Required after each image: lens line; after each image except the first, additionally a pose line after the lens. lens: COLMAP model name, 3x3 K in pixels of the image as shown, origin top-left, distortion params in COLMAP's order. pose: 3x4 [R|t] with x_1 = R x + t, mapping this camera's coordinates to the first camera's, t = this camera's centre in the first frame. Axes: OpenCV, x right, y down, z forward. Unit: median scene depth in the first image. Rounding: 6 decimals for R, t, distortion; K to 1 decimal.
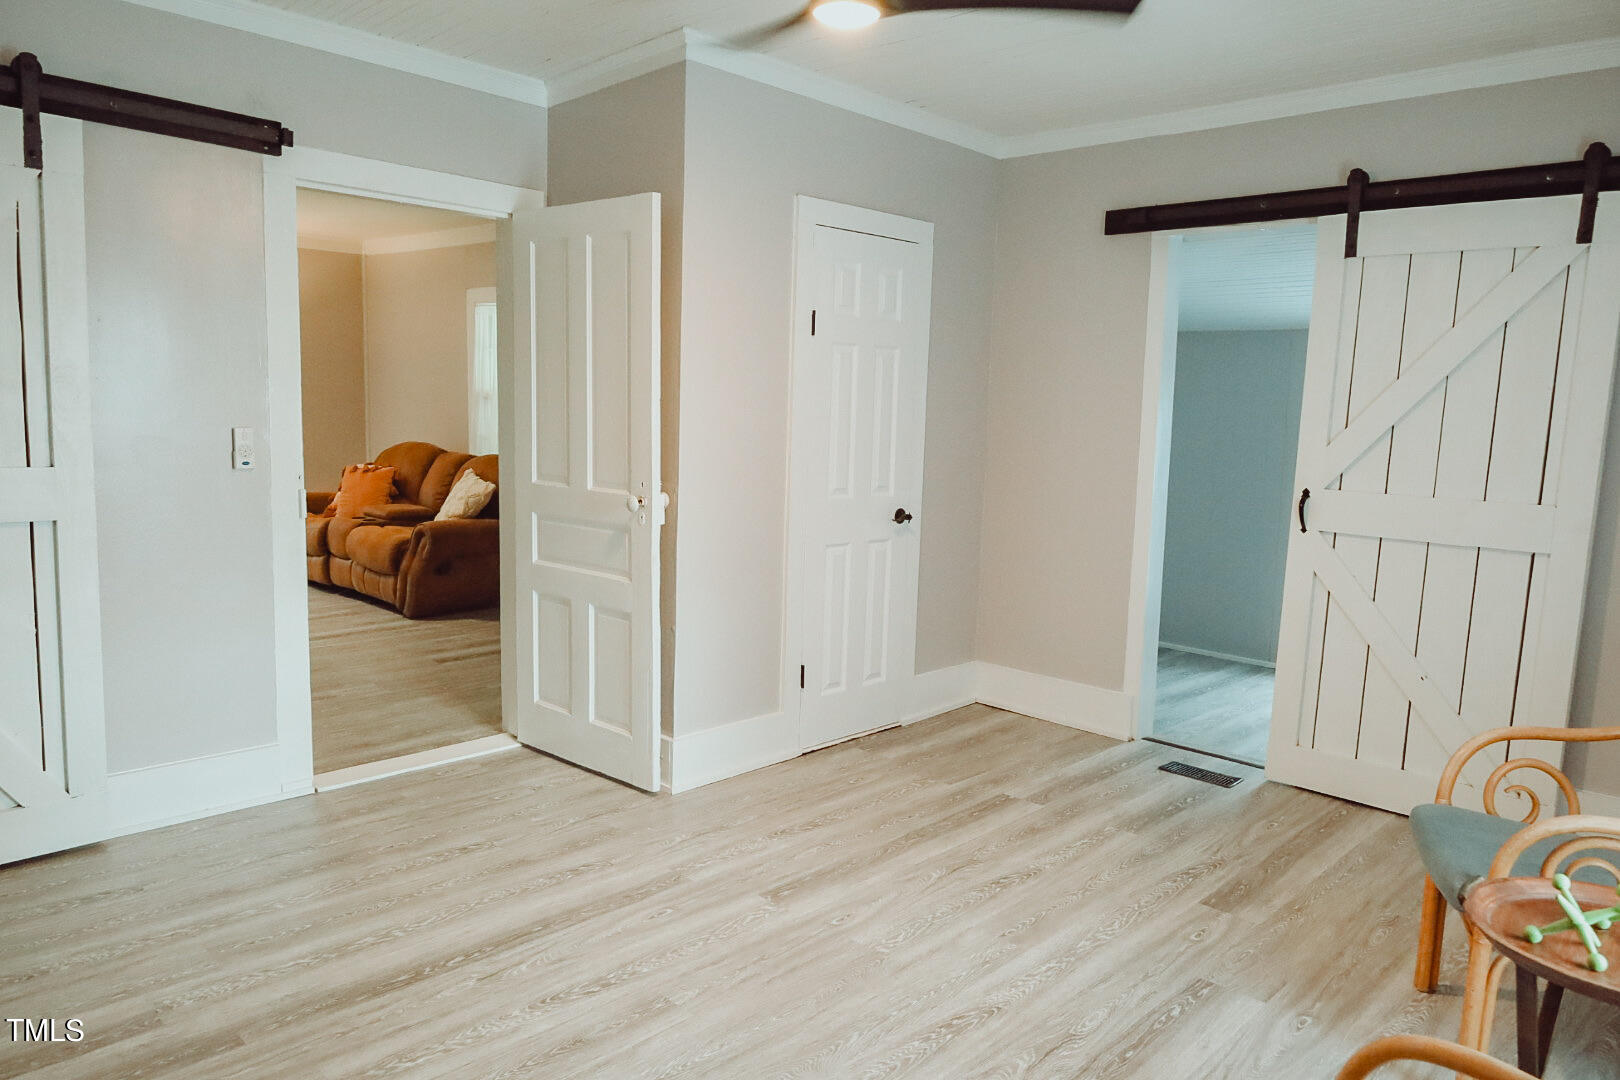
lens RADIAL K [[1104.5, 0, 810.0], [0, 1104.5, 540.0], [0, 0, 1]] dist [-0.011365, 0.004639]
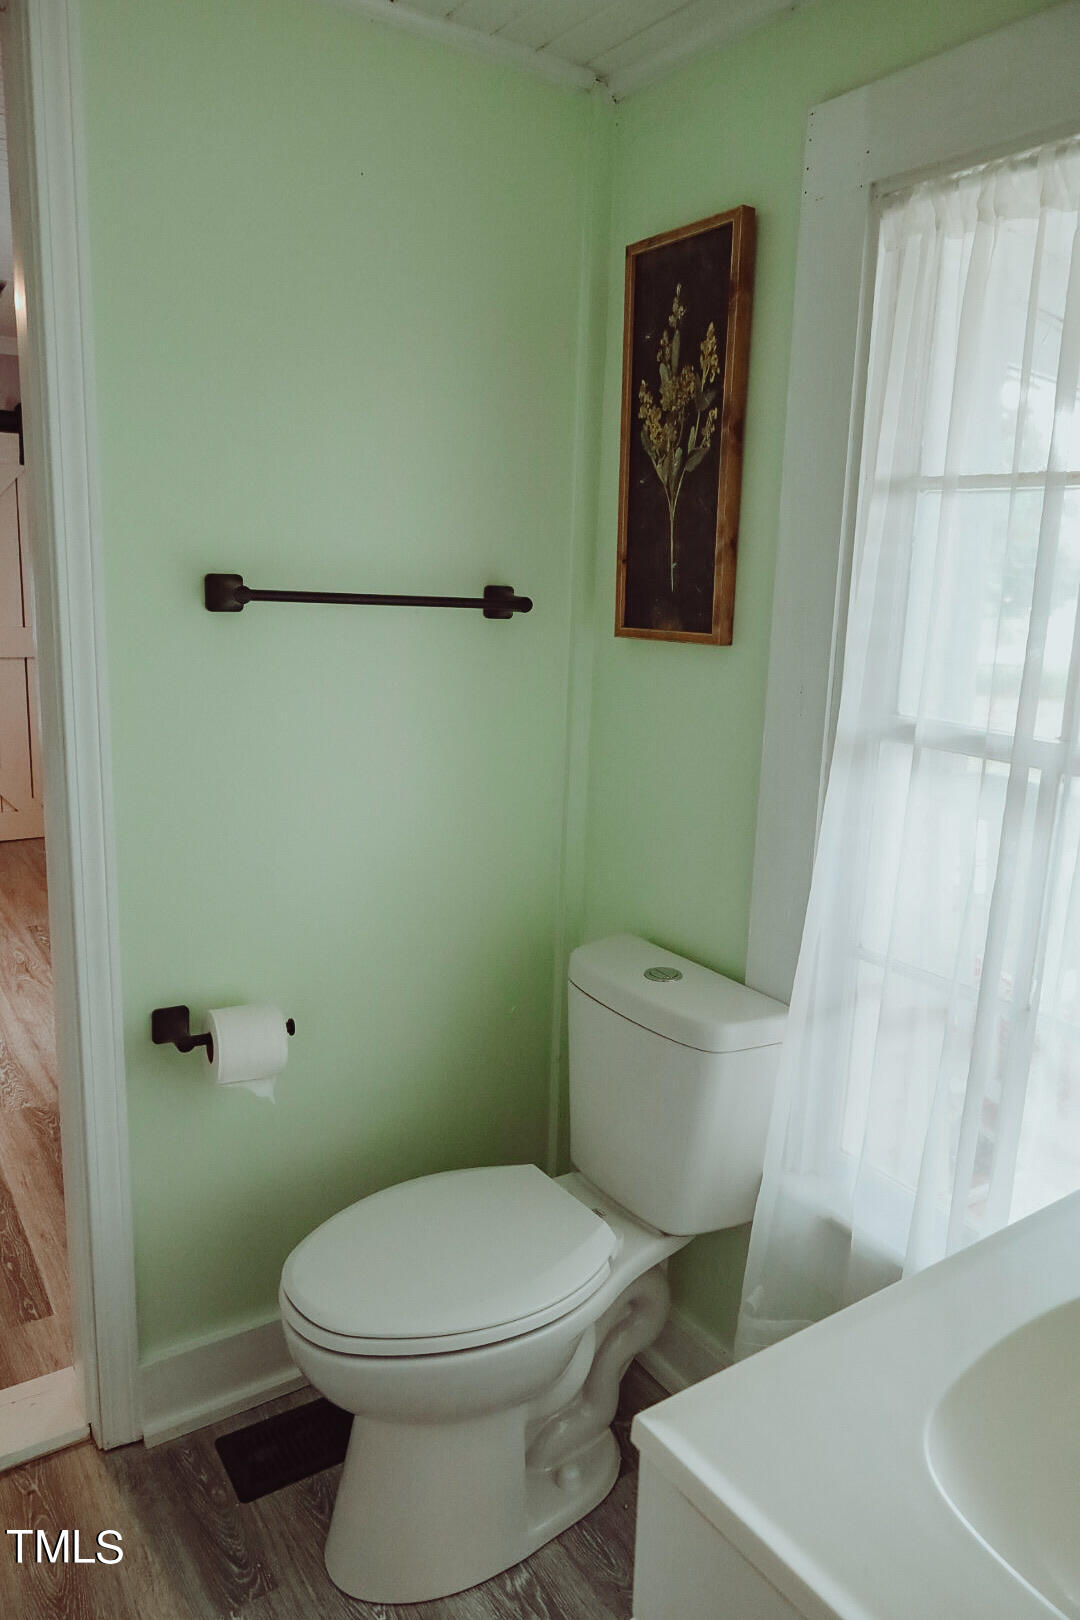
lens RADIAL K [[1096.0, 0, 540.0], [0, 1096.0, 810.0], [0, 0, 1]] dist [-0.018416, 0.001684]
pose [[0.212387, -0.211488, 0.954025, -0.763129], [0.102773, 0.975719, 0.193417, -0.002174], [-0.971766, 0.056969, 0.228965, -0.085643]]
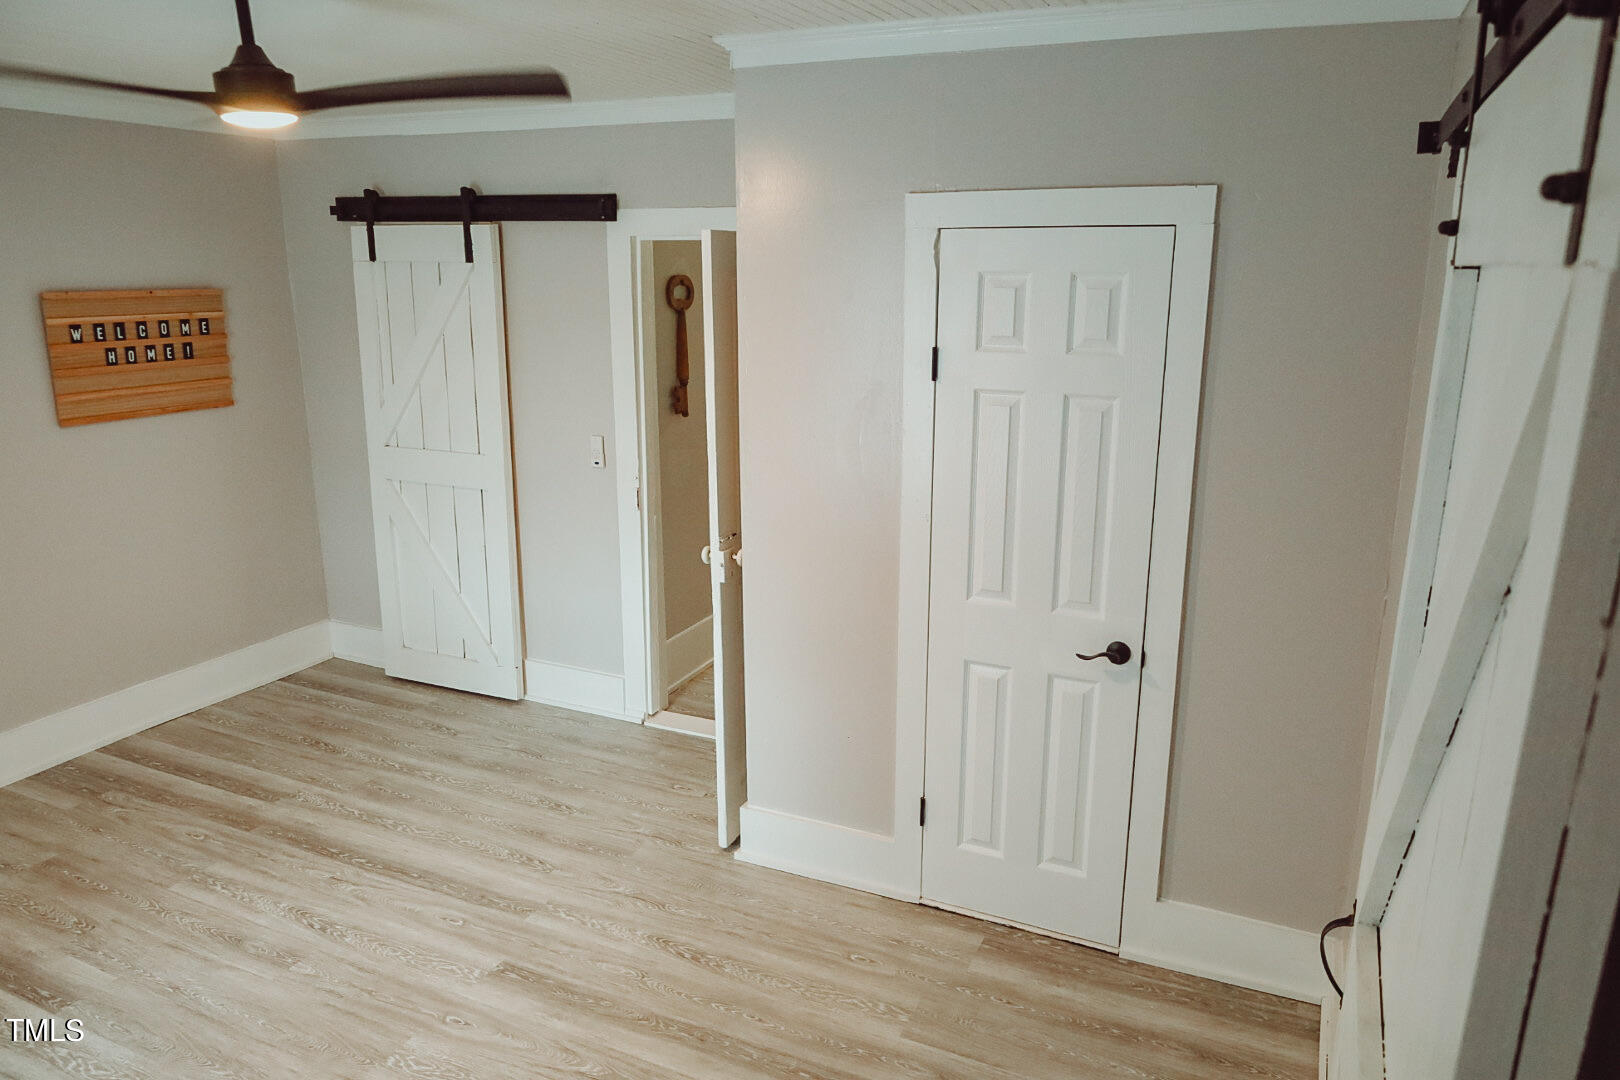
lens RADIAL K [[1104.5, 0, 810.0], [0, 1104.5, 540.0], [0, 0, 1]] dist [-0.011365, 0.004639]
pose [[0.327326, 0.198438, -0.923840, 0.805275], [-0.112782, 0.978915, 0.170308, -0.233488], [0.938156, 0.048447, 0.342805, 0.797992]]
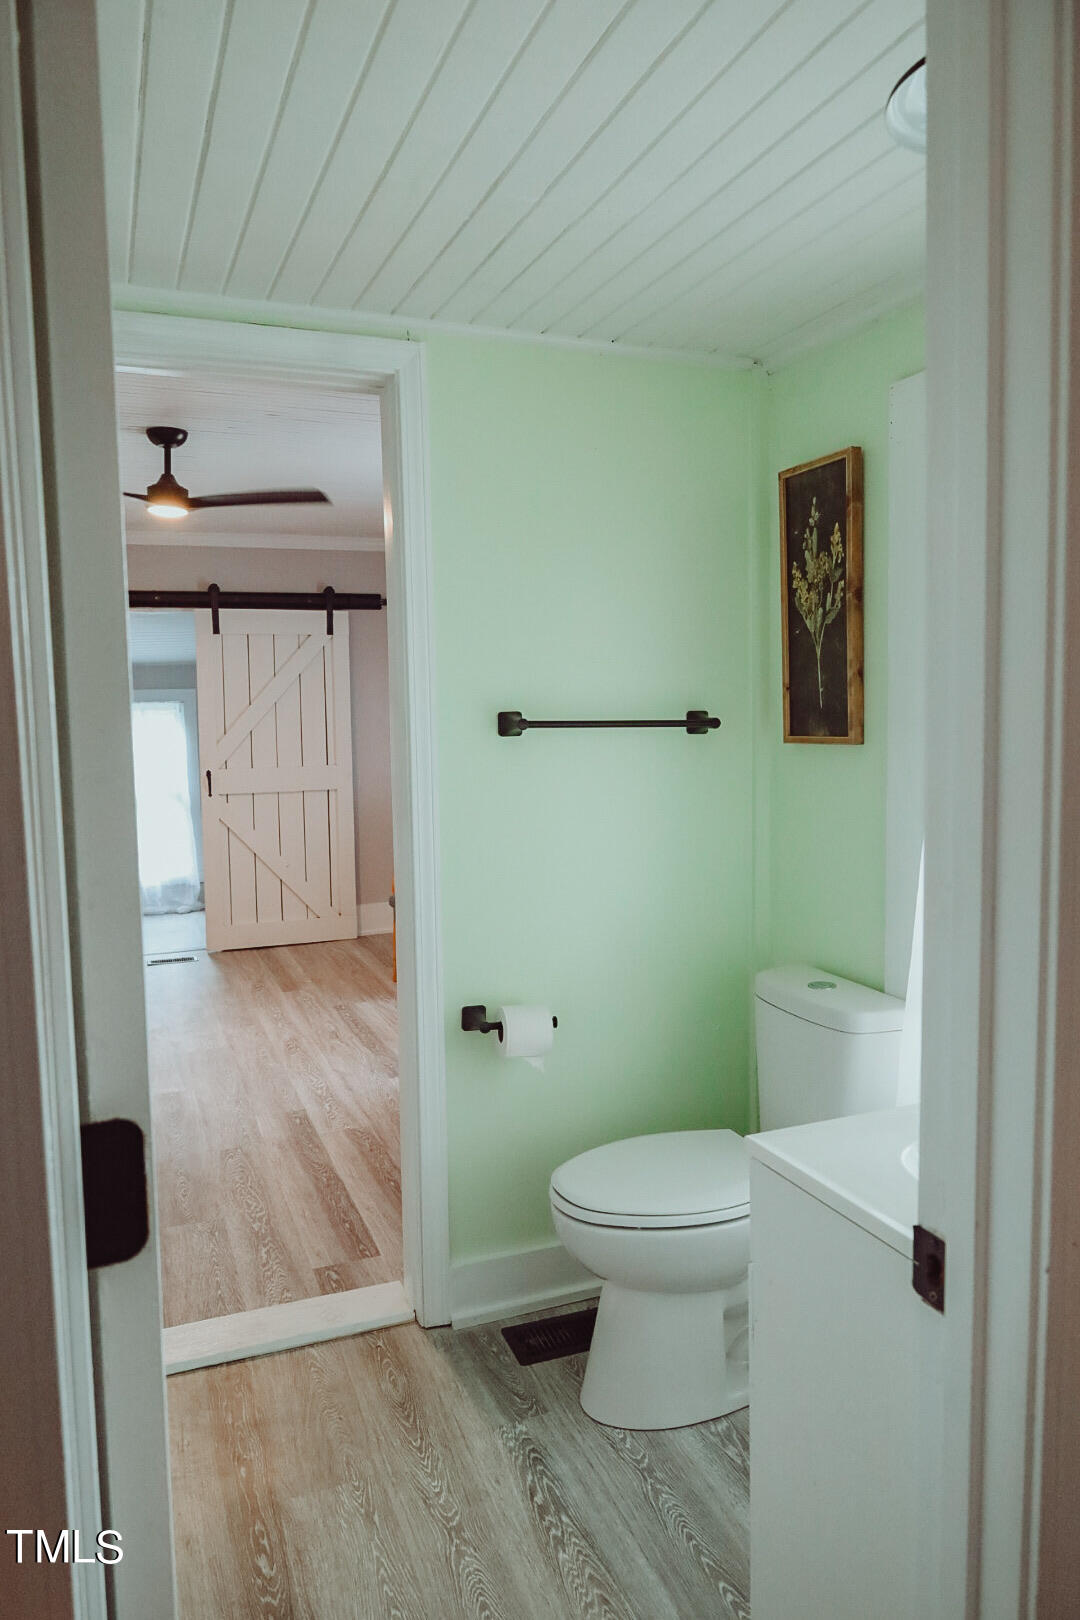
lens RADIAL K [[1106.7, 0, 540.0], [0, 1106.7, 810.0], [0, 0, 1]] dist [-0.059397, 0.000560]
pose [[0.414648, -0.107658, 0.903591, -0.964150], [0.149085, 0.987597, 0.049254, 0.006134], [-0.897686, 0.114289, 0.425556, -0.165969]]
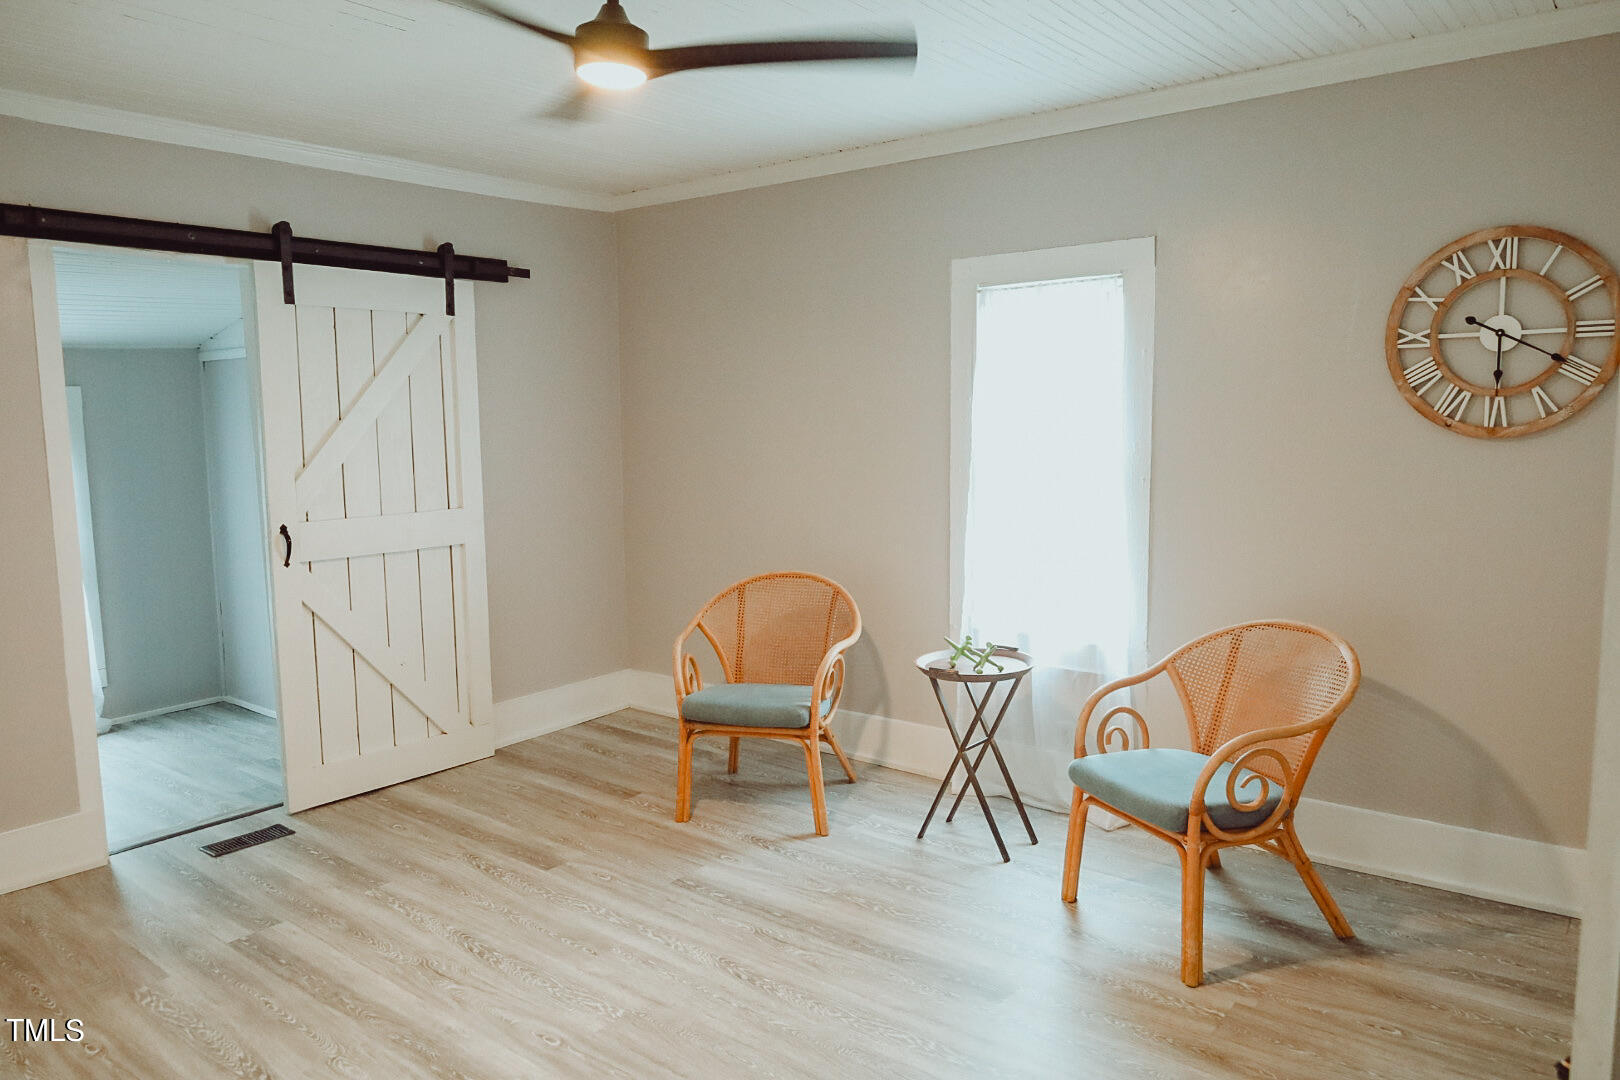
lens RADIAL K [[1104.5, 0, 810.0], [0, 1104.5, 540.0], [0, 0, 1]] dist [-0.011365, 0.004639]
pose [[-0.094612, -0.141319, 0.985433, -0.698721], [0.136609, 0.978666, 0.153465, -0.140299], [-0.986097, 0.149138, -0.073288, 0.676221]]
